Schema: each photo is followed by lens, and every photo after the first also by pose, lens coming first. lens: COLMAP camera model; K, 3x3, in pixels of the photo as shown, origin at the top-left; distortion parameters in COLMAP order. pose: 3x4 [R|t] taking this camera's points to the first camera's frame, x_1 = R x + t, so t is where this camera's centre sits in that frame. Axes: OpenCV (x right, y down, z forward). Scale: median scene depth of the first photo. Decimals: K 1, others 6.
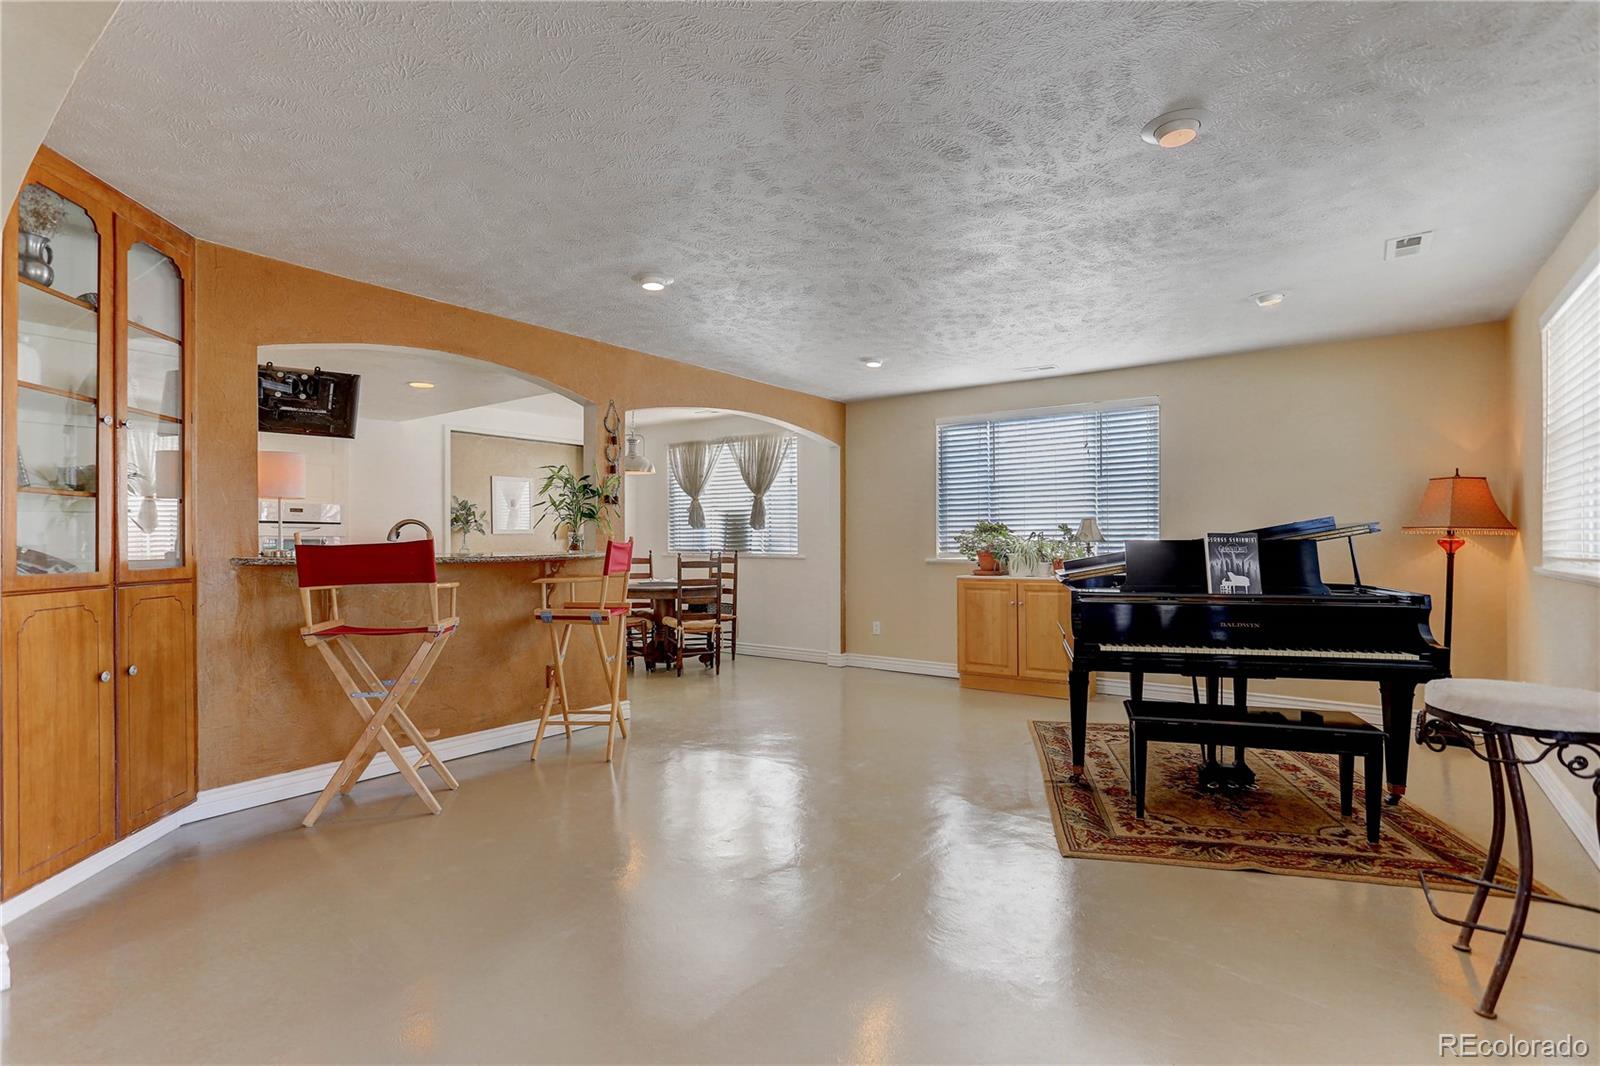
lens RADIAL K [[757.9, 0, 797.0], [0, 757.9, 547.5], [0, 0, 1]] dist [-0.118591, 0.072406]
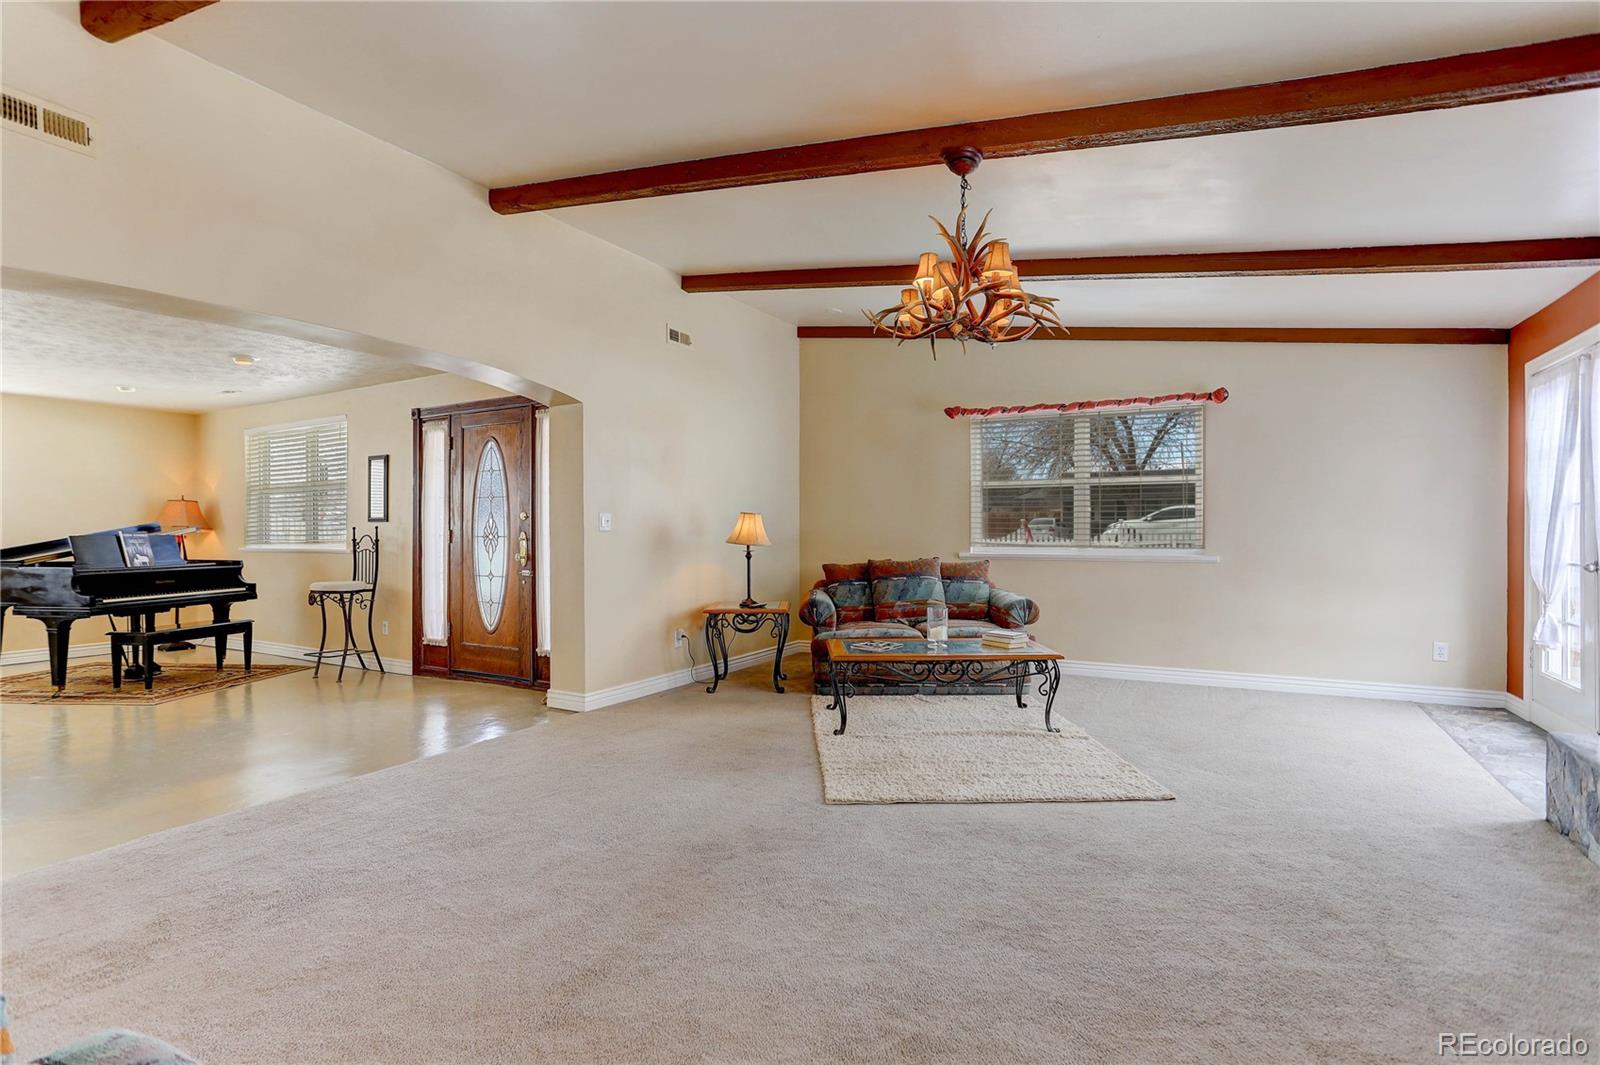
lens RADIAL K [[774.5, 0, 770.6], [0, 774.5, 530.8], [0, 0, 1]] dist [0.000332, 0.000851]
pose [[-0.112797, 0.002381, 0.993615, -1.111113], [0.012858, 0.999917, -0.000937, -0.000182], [-0.993535, 0.012671, -0.112819, -0.213709]]
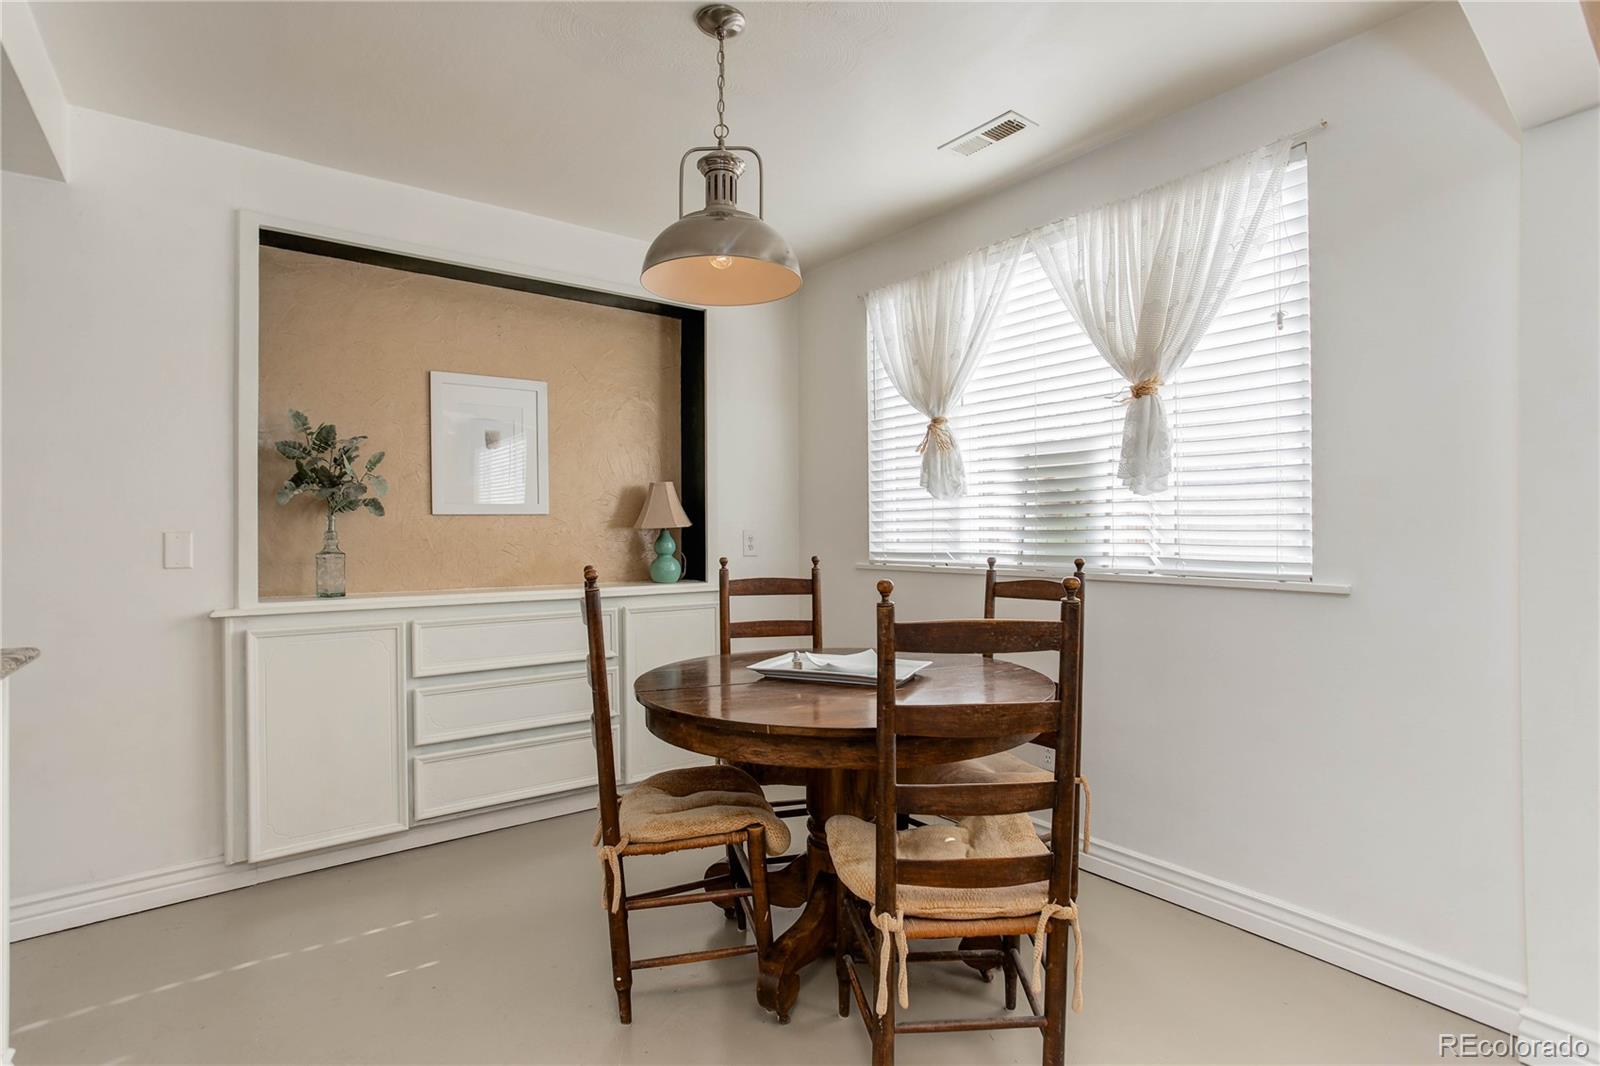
lens RADIAL K [[797.0, 0, 800.0], [0, 797.0, 533.0], [0, 0, 1]] dist [-0.001920, 0.001025]
pose [[0.959533, -0.000655, -0.281596, -0.166750], [-0.001640, 0.999967, -0.007916, -0.008516], [0.281592, 0.008058, 0.959500, 1.128092]]
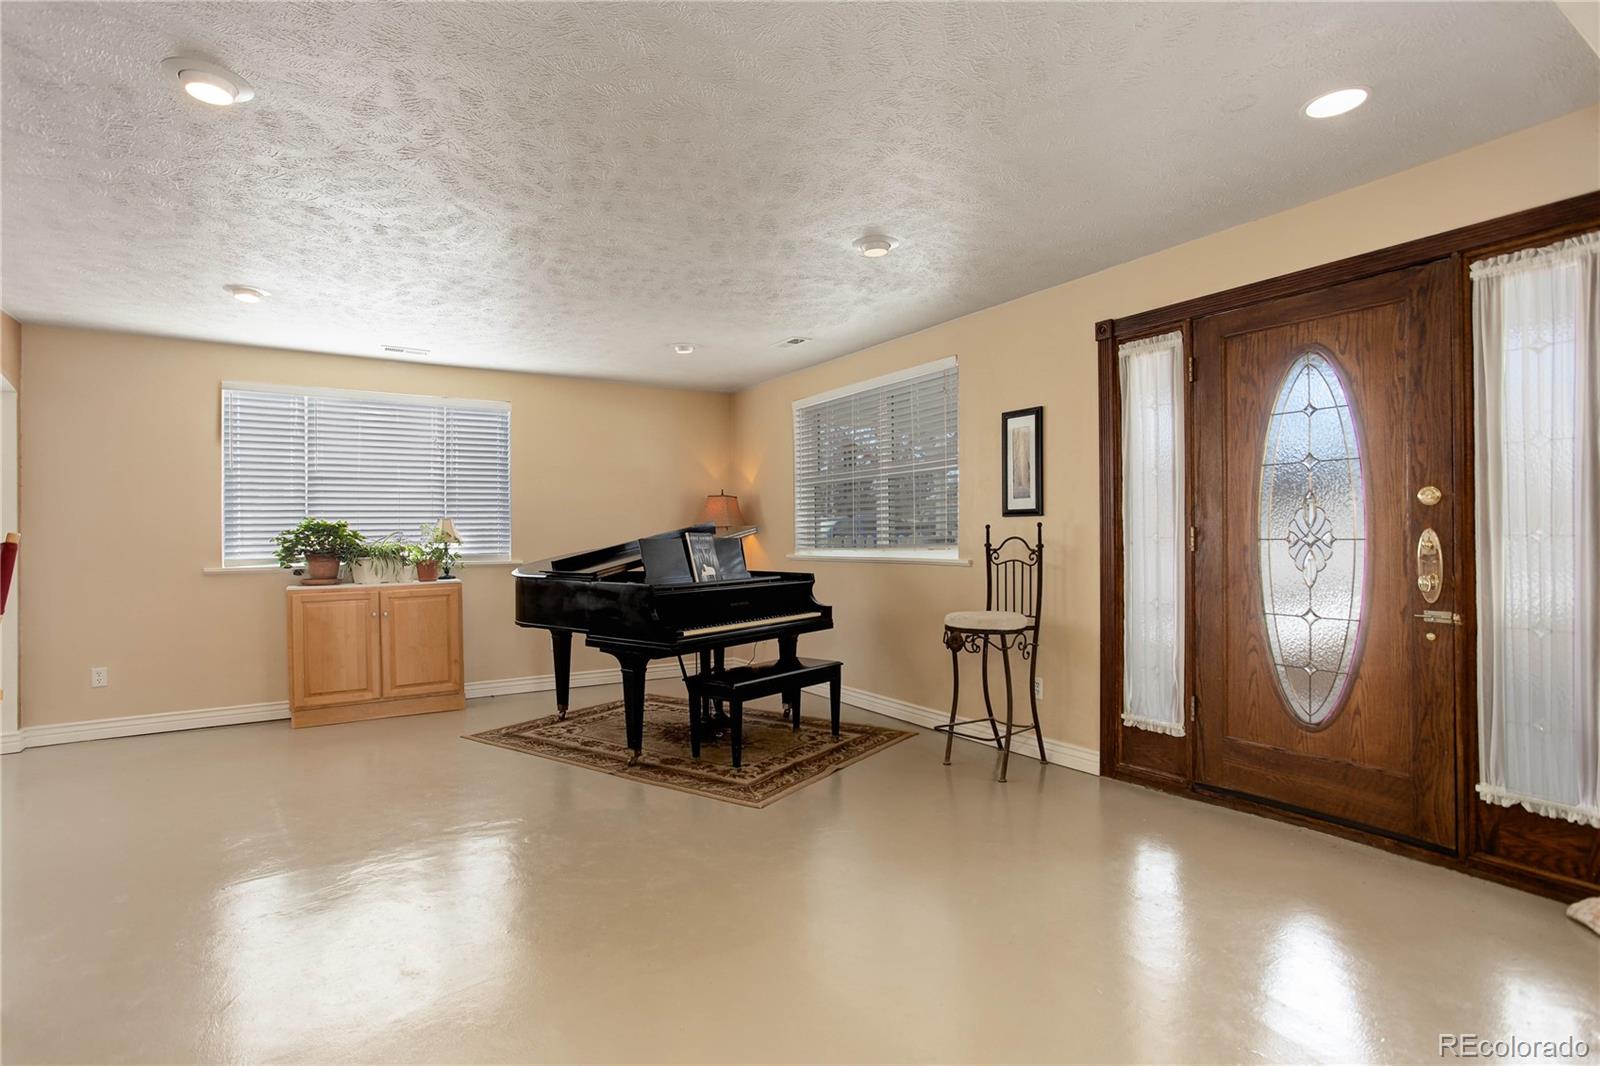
lens RADIAL K [[773.6, 0, 771.3], [0, 773.6, 535.1], [0, 0, 1]] dist [-0.023967, 0.000700]
pose [[0.350306, 0.001863, 0.936633, -0.496524], [0.015692, 0.999846, -0.007857, -0.003506], [-0.936504, 0.017450, 0.350223, 0.345323]]
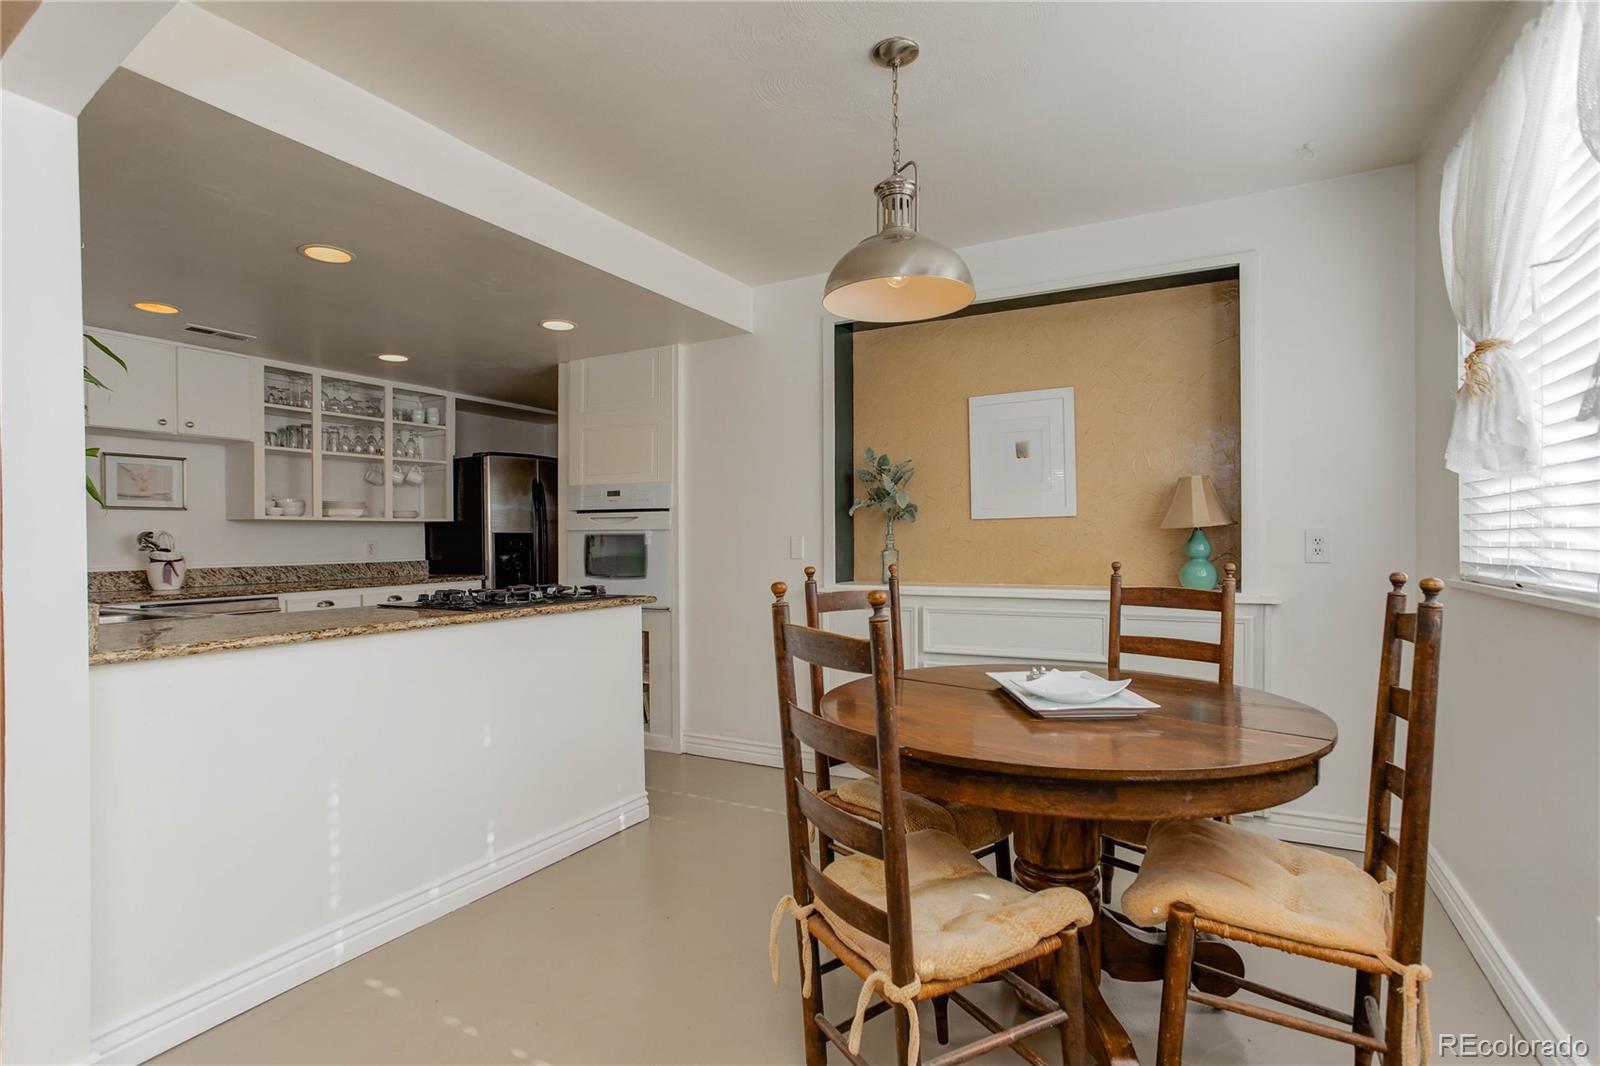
lens RADIAL K [[778.8, 0, 772.9], [0, 778.8, 543.0], [0, 0, 1]] dist [-0.000617, 0.000888]
pose [[0.131955, 0.007716, -0.991226, 0.126942], [0.000451, 0.999969, 0.007845, -0.012076], [0.991256, -0.001482, 0.131947, 1.418260]]
